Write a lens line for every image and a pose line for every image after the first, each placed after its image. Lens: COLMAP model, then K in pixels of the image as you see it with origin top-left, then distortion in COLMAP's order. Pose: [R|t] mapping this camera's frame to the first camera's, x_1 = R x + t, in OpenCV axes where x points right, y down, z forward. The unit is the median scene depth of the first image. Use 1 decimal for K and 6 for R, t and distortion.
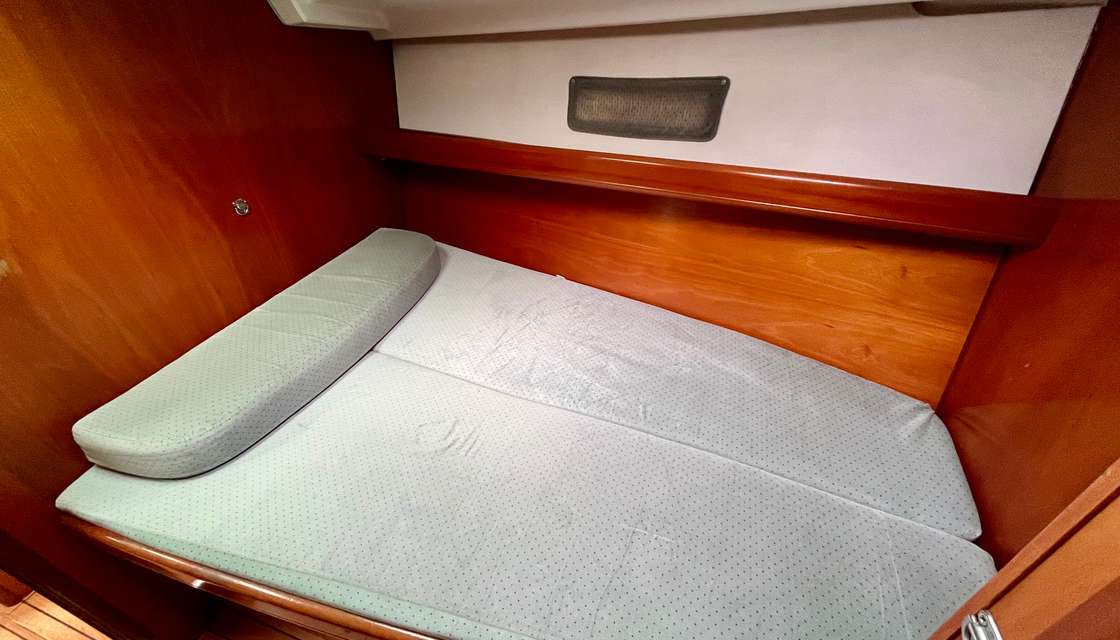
lens RADIAL K [[445.2, 0, 553.0], [0, 445.2, 324.2], [0, 0, 1]] dist [-0.016187, 0.003772]
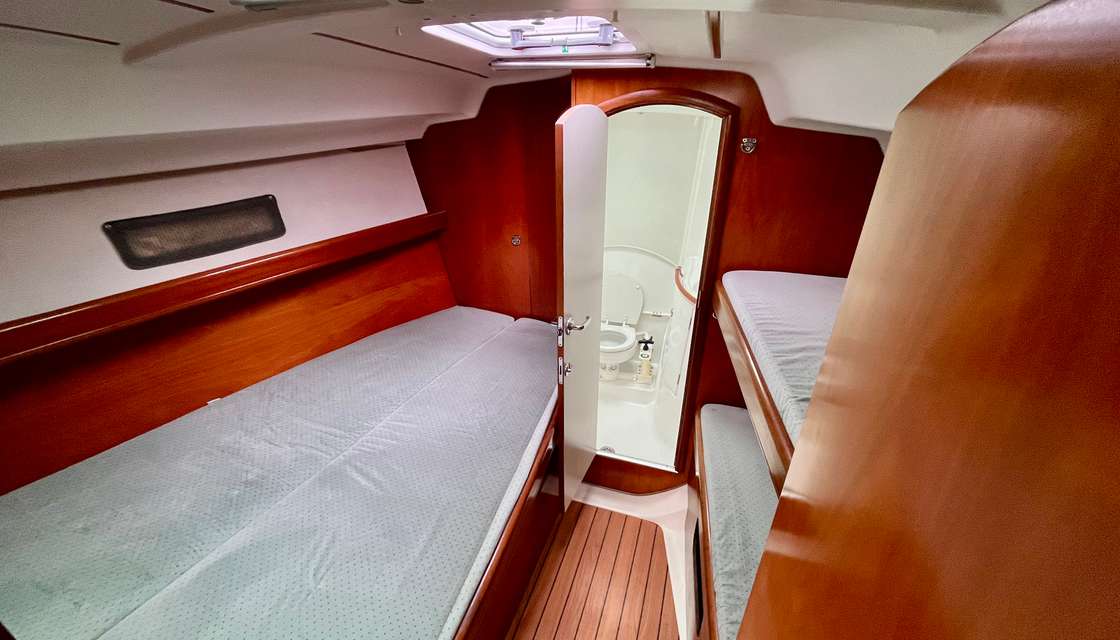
lens RADIAL K [[445.2, 0, 553.0], [0, 445.2, 324.2], [0, 0, 1]] dist [-0.016187, 0.003772]
pose [[0.014036, -0.411921, 0.911111, -0.902164], [0.566668, 0.754023, 0.332170, -0.157636], [-0.823827, 0.511635, 0.244006, 0.079043]]
